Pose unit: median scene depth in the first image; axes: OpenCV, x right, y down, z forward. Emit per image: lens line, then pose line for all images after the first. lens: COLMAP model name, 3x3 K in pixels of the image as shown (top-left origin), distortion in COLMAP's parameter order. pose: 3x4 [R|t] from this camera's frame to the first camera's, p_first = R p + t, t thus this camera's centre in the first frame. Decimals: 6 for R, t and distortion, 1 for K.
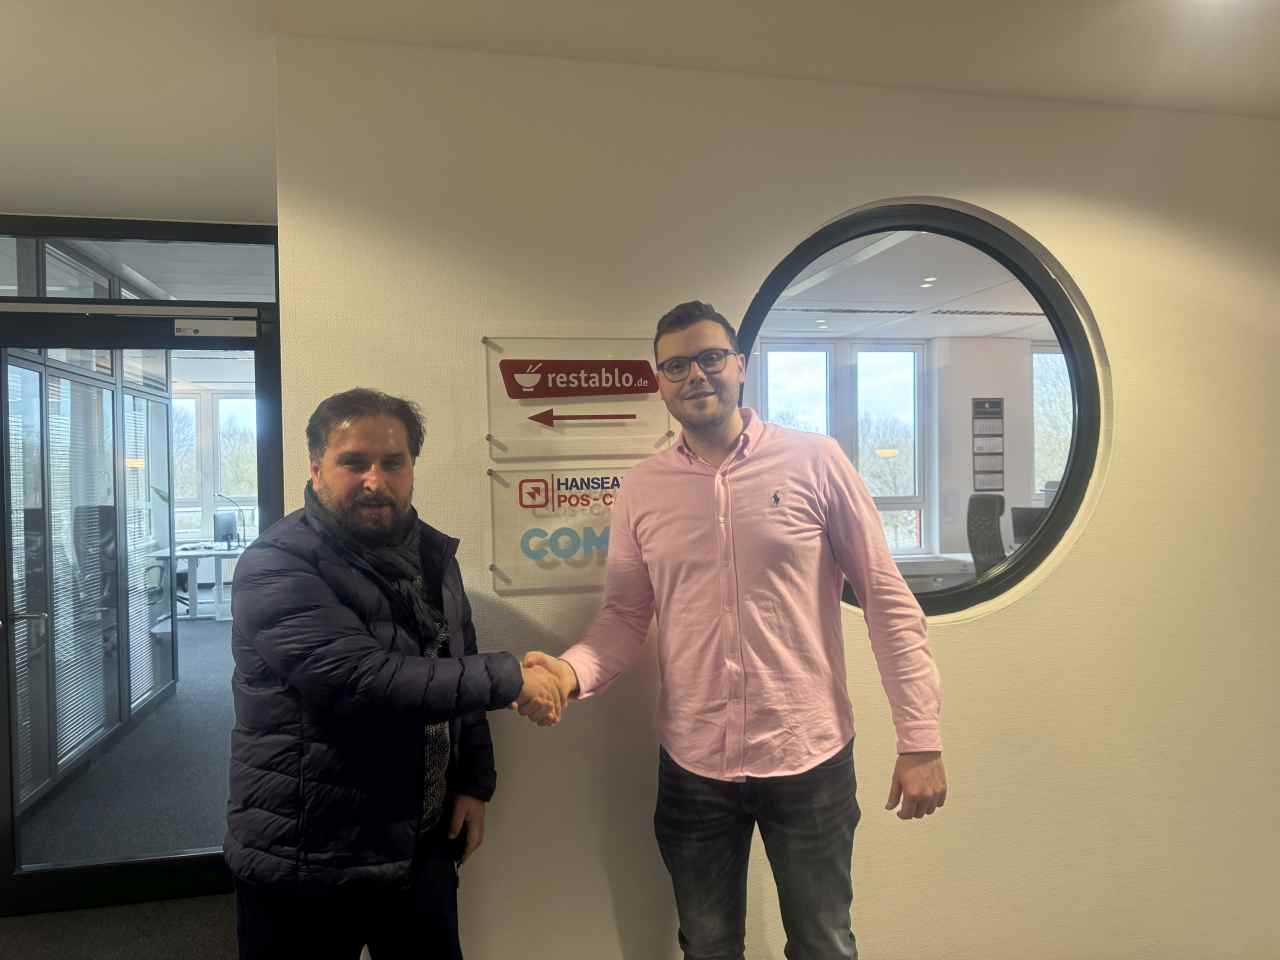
lens RADIAL K [[896.4, 0, 640.0], [0, 896.4, 480.0], [0, 0, 1]] dist [0.151269, -0.207740]
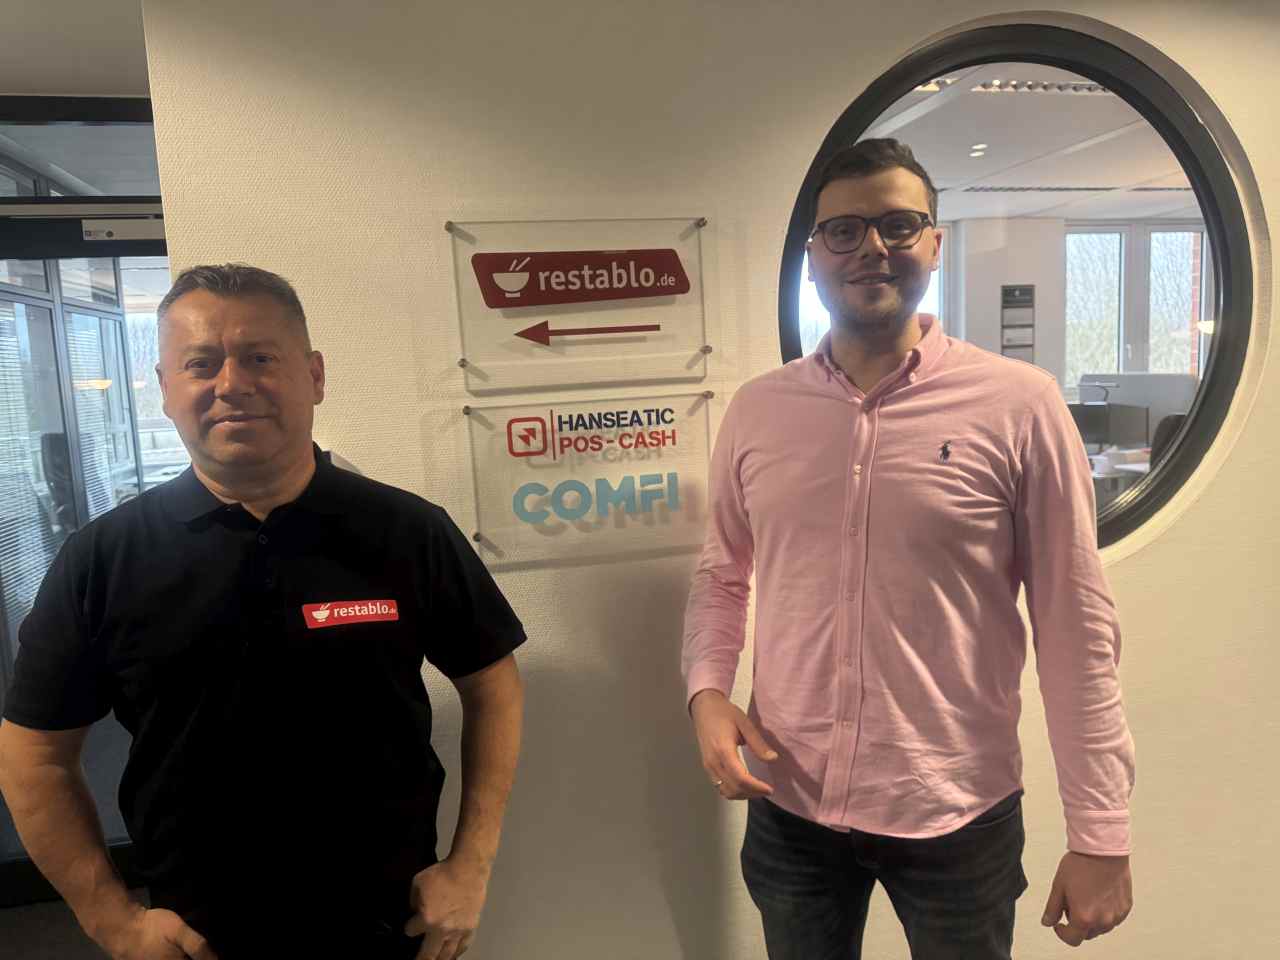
lens RADIAL K [[896.4, 0, 640.0], [0, 896.4, 480.0], [0, 0, 1]] dist [0.151269, -0.207740]
pose [[0.999538, -0.030350, -0.001753, -0.023954], [0.030361, 0.993618, 0.108636, -0.027183], [-0.001555, -0.108639, 0.994080, 0.248422]]
